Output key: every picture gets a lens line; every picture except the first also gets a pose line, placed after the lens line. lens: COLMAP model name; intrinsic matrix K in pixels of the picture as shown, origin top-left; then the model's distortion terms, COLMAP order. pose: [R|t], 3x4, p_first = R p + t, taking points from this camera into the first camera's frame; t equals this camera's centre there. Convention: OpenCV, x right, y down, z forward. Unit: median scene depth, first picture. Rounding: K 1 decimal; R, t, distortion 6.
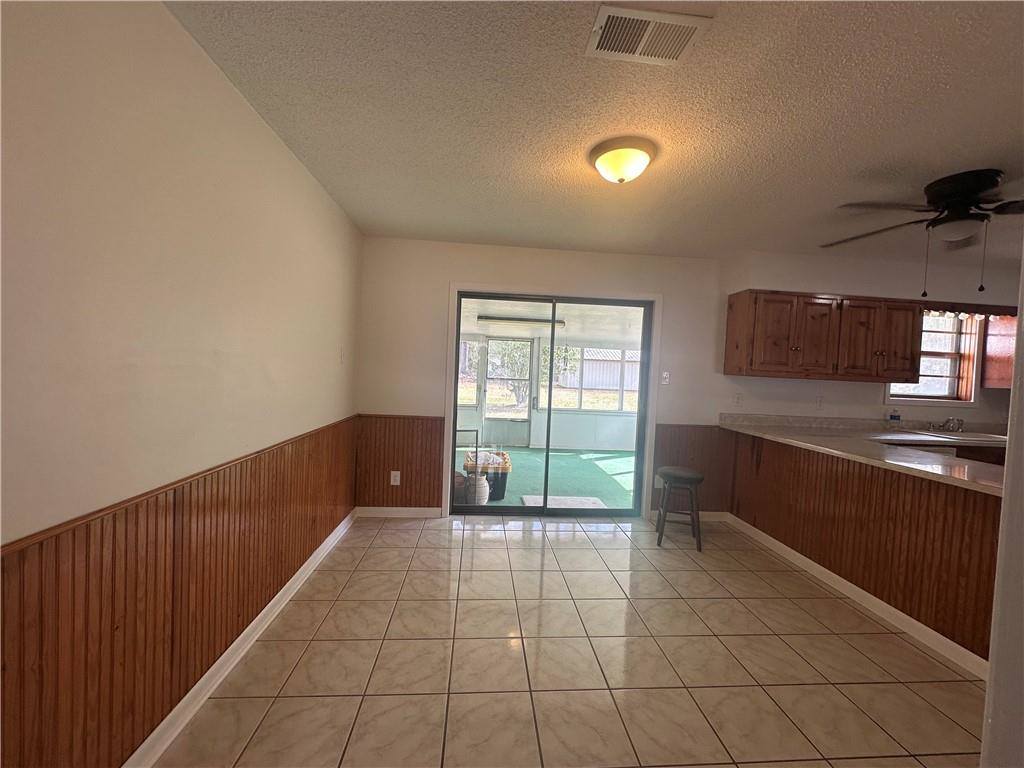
lens RADIAL K [[408.8, 0, 513.1], [0, 408.8, 384.5], [0, 0, 1]] dist [0.003274, 0.000104]
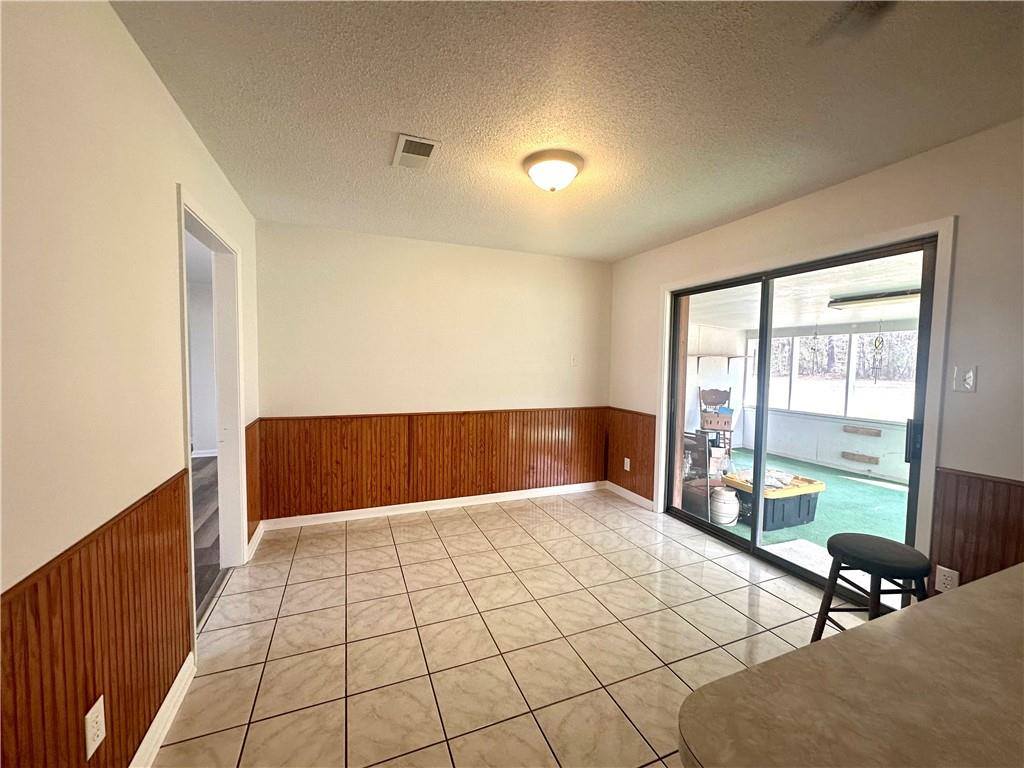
lens RADIAL K [[408.8, 0, 513.2], [0, 408.8, 384.8], [0, 0, 1]] dist [0.003274, 0.000104]
pose [[0.295658, 0.014954, -0.955177, 0.713962], [-0.033183, 0.999435, 0.005376, 0.006181], [0.954717, 0.030106, 0.295988, 0.332625]]
